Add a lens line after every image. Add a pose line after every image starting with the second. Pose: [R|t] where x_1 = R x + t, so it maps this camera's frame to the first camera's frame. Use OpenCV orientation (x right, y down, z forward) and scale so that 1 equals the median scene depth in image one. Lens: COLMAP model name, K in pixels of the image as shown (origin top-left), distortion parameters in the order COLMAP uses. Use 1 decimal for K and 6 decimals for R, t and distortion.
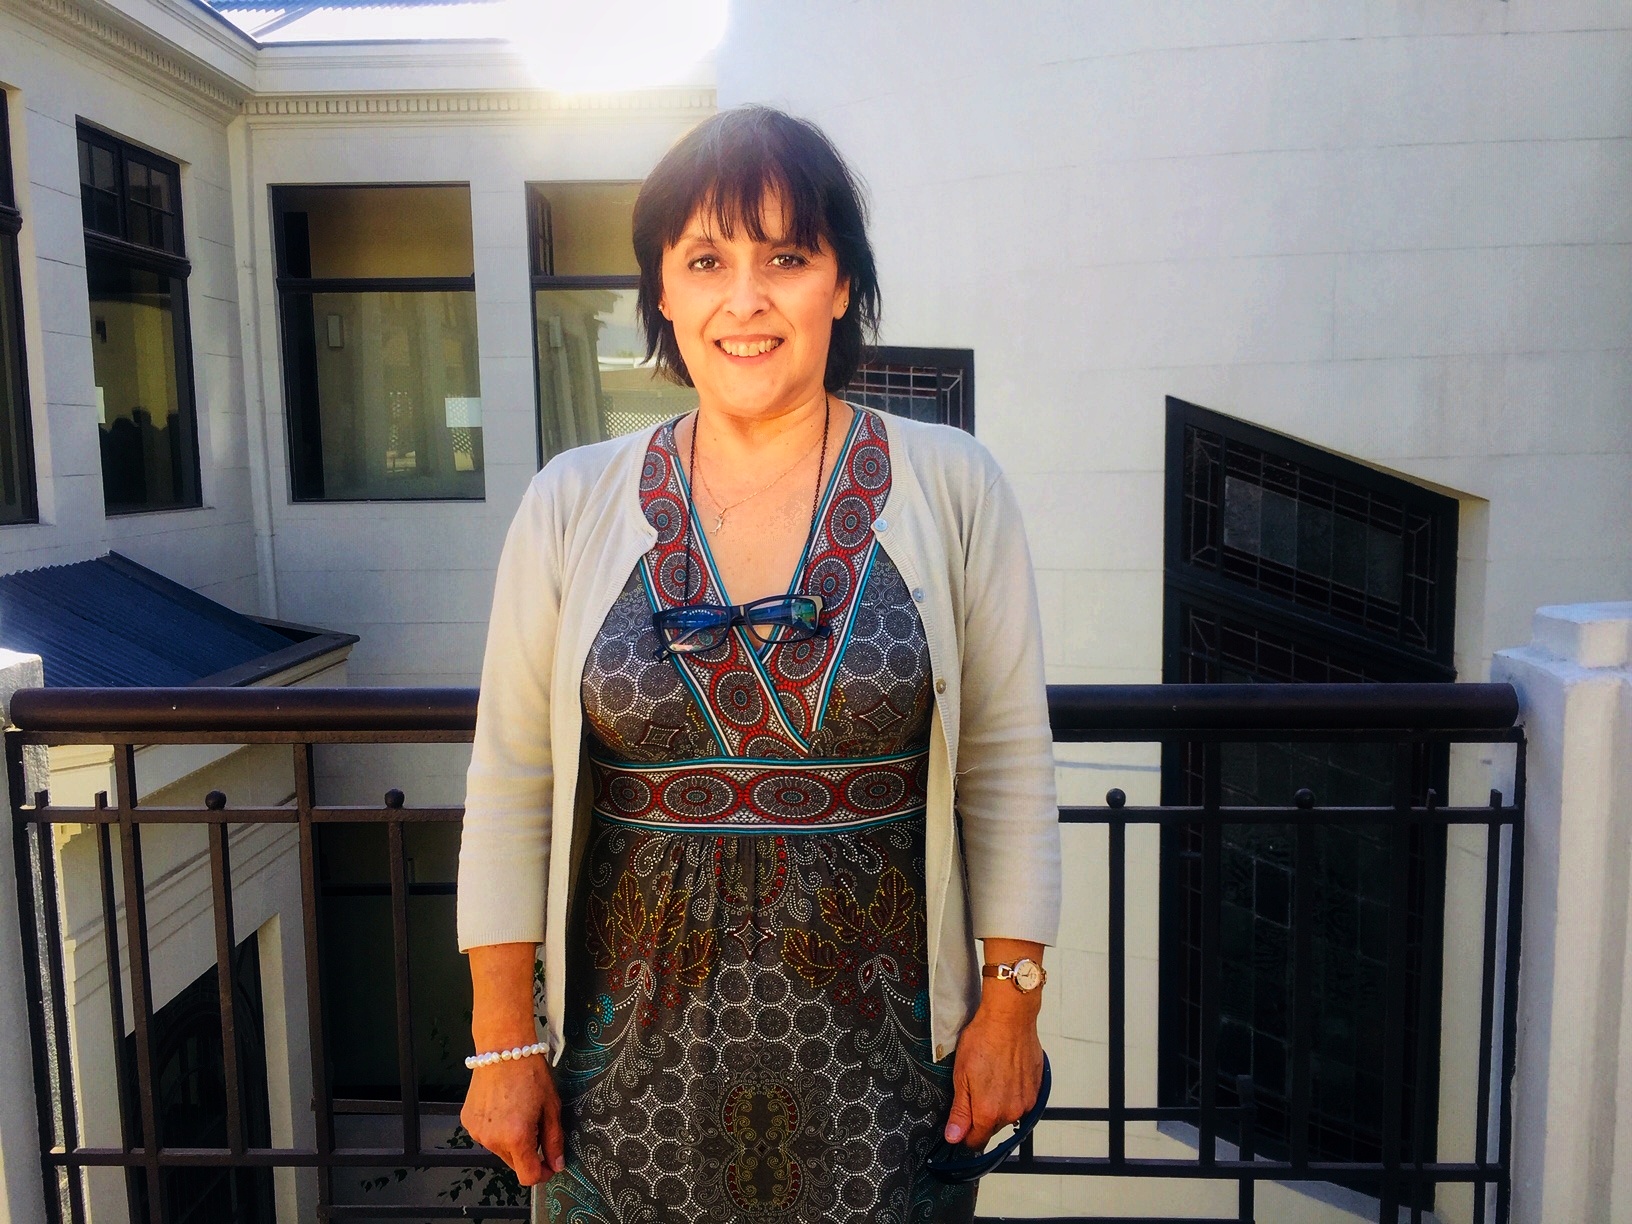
lens RADIAL K [[1468.1, 0, 816.0], [0, 1468.1, 612.0], [0, 0, 1]] dist [0.075305, -0.121403]
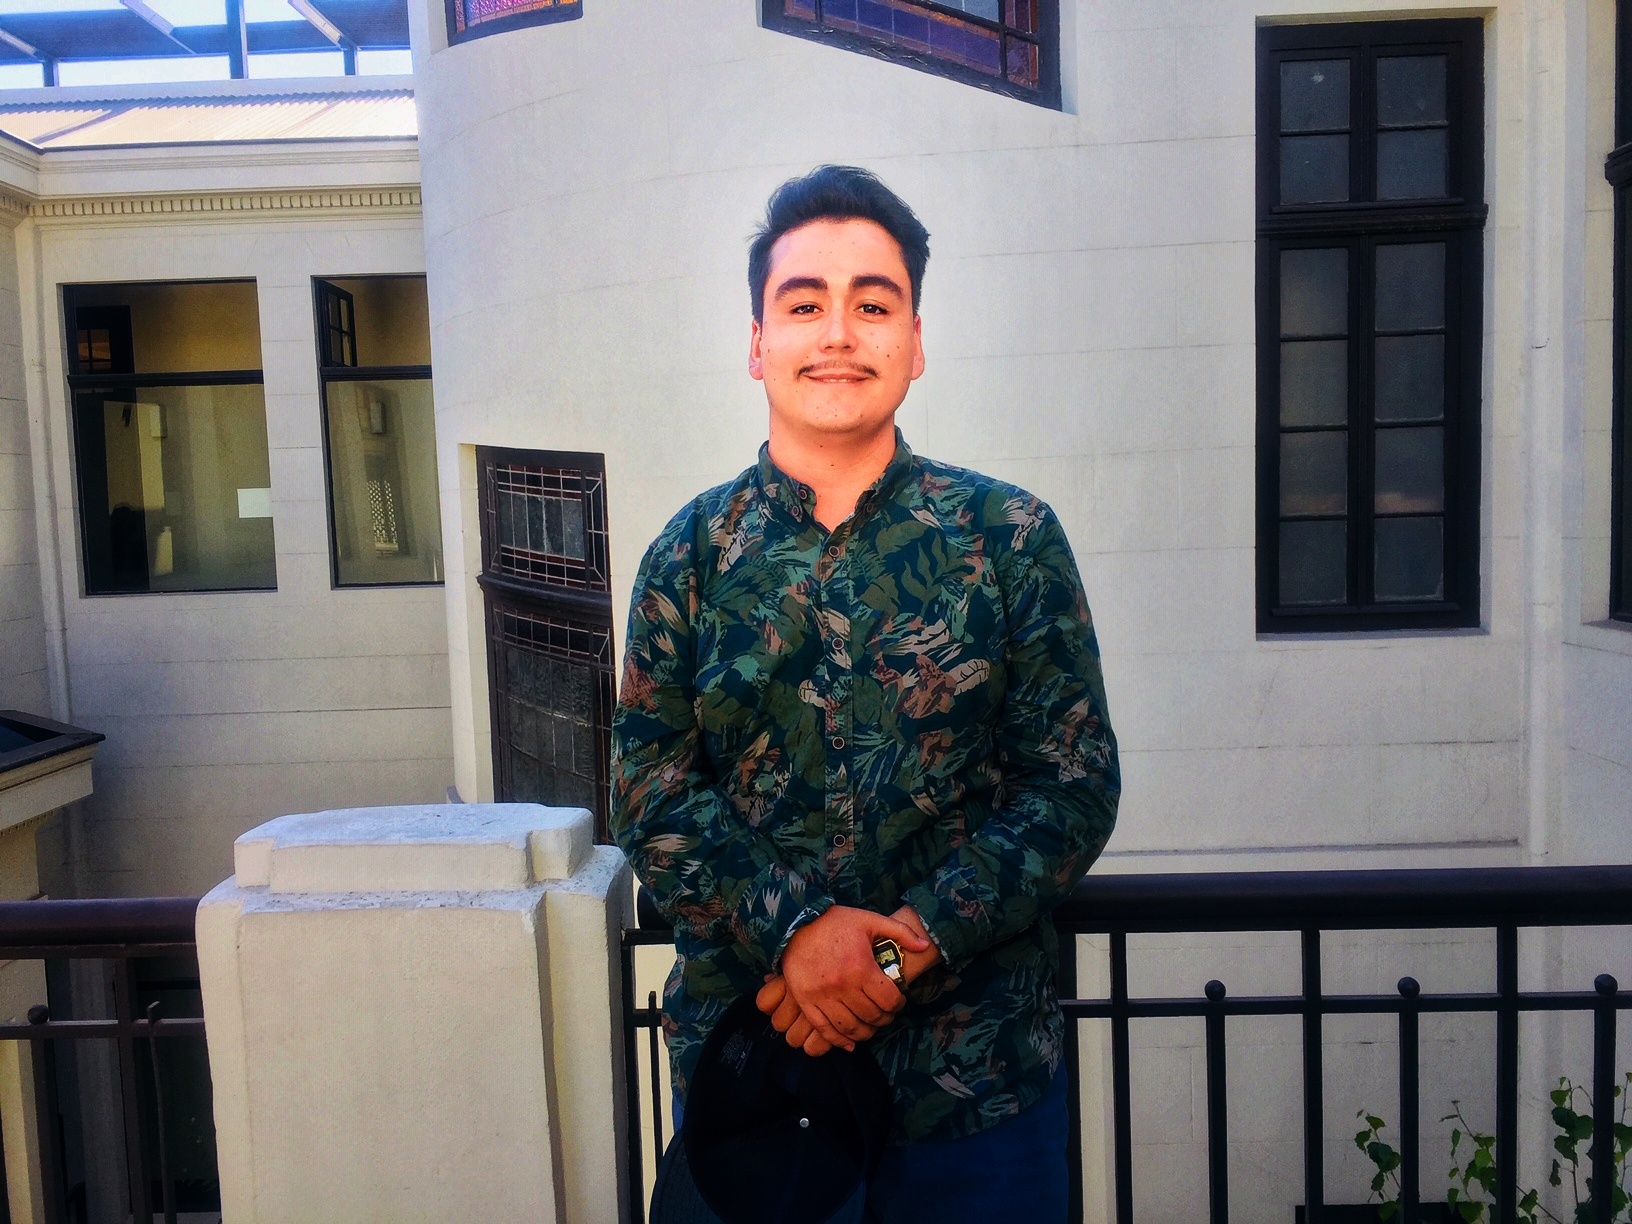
lens RADIAL K [[1468.1, 0, 816.0], [0, 1468.1, 612.0], [0, 0, 1]] dist [0.075305, -0.121403]
pose [[0.999830, -0.018095, 0.003536, 0.141046], [0.018218, 0.999082, -0.038772, -0.015513], [-0.002831, 0.038830, 0.999242, -0.006641]]
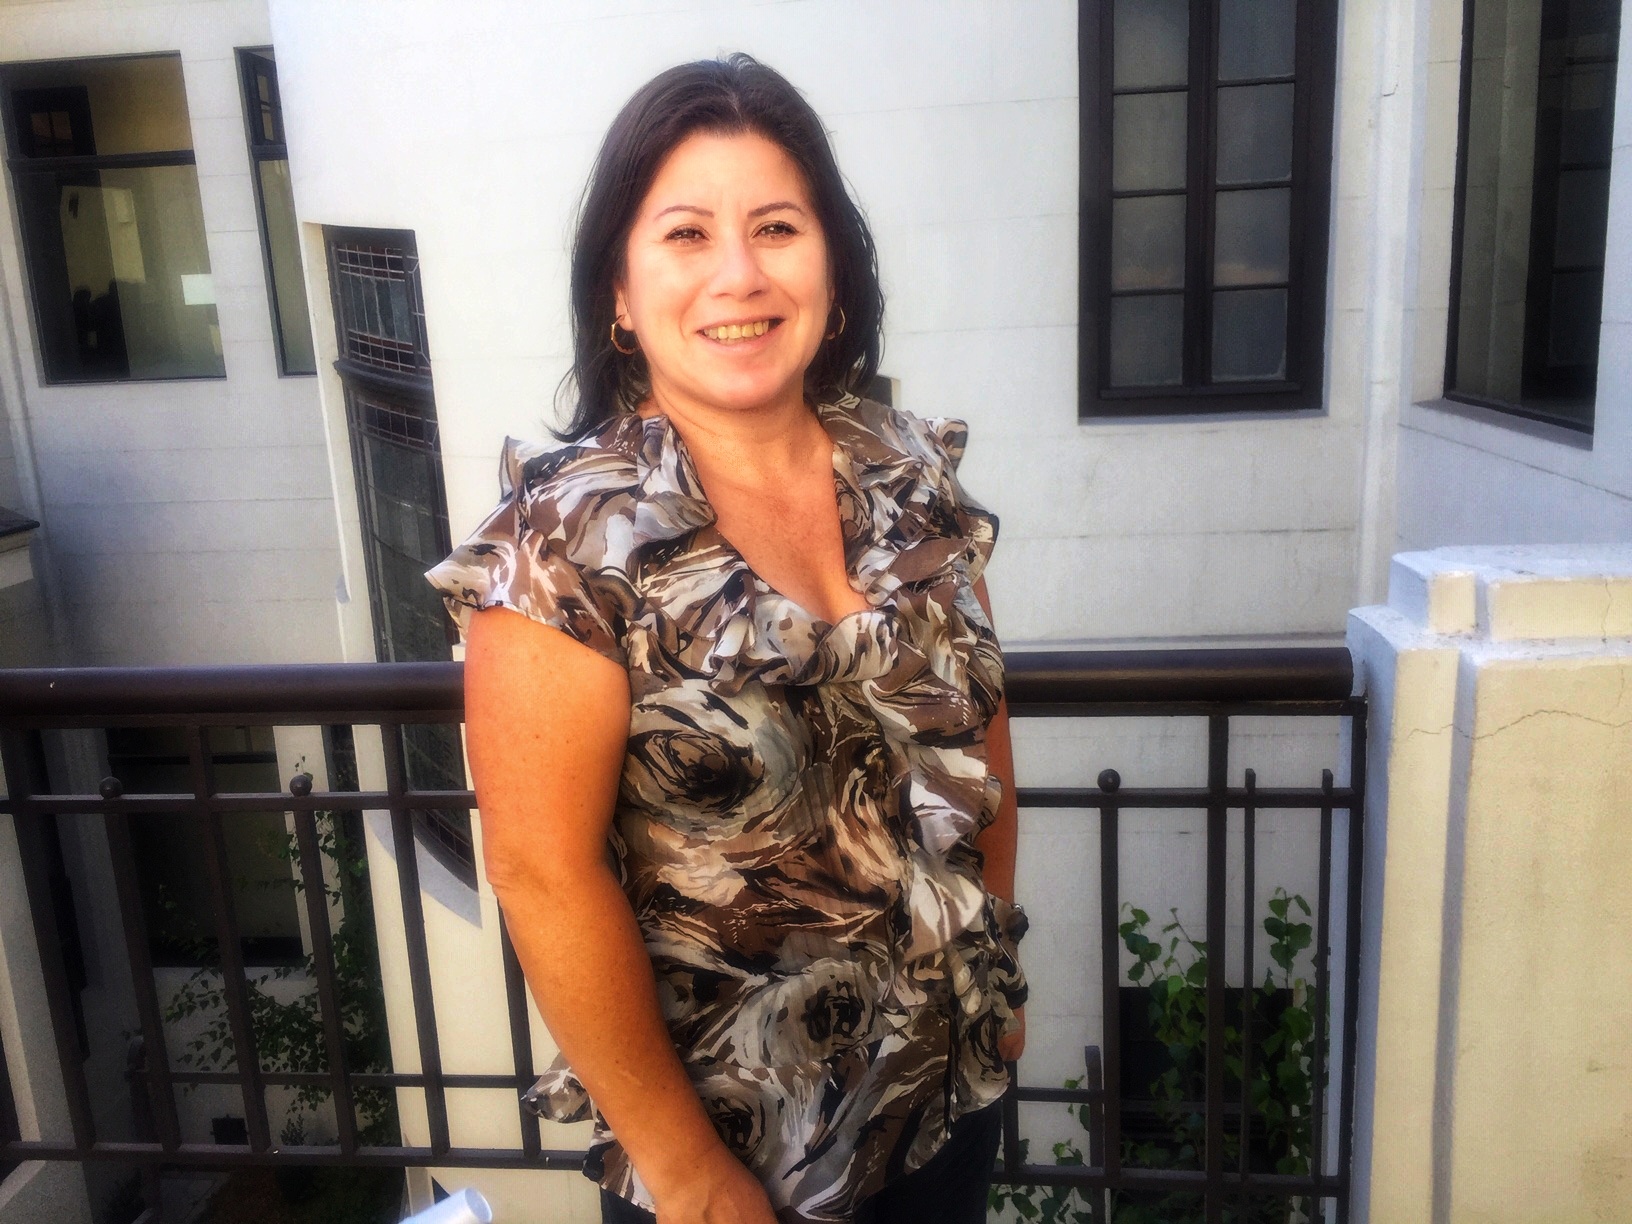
lens RADIAL K [[1468.1, 0, 816.0], [0, 1468.1, 612.0], [0, 0, 1]] dist [0.075305, -0.121403]
pose [[0.997668, -0.015091, -0.066570, 0.243986], [0.021940, 0.994399, 0.103385, -0.013459], [0.064637, -0.104604, 0.992411, 0.012934]]
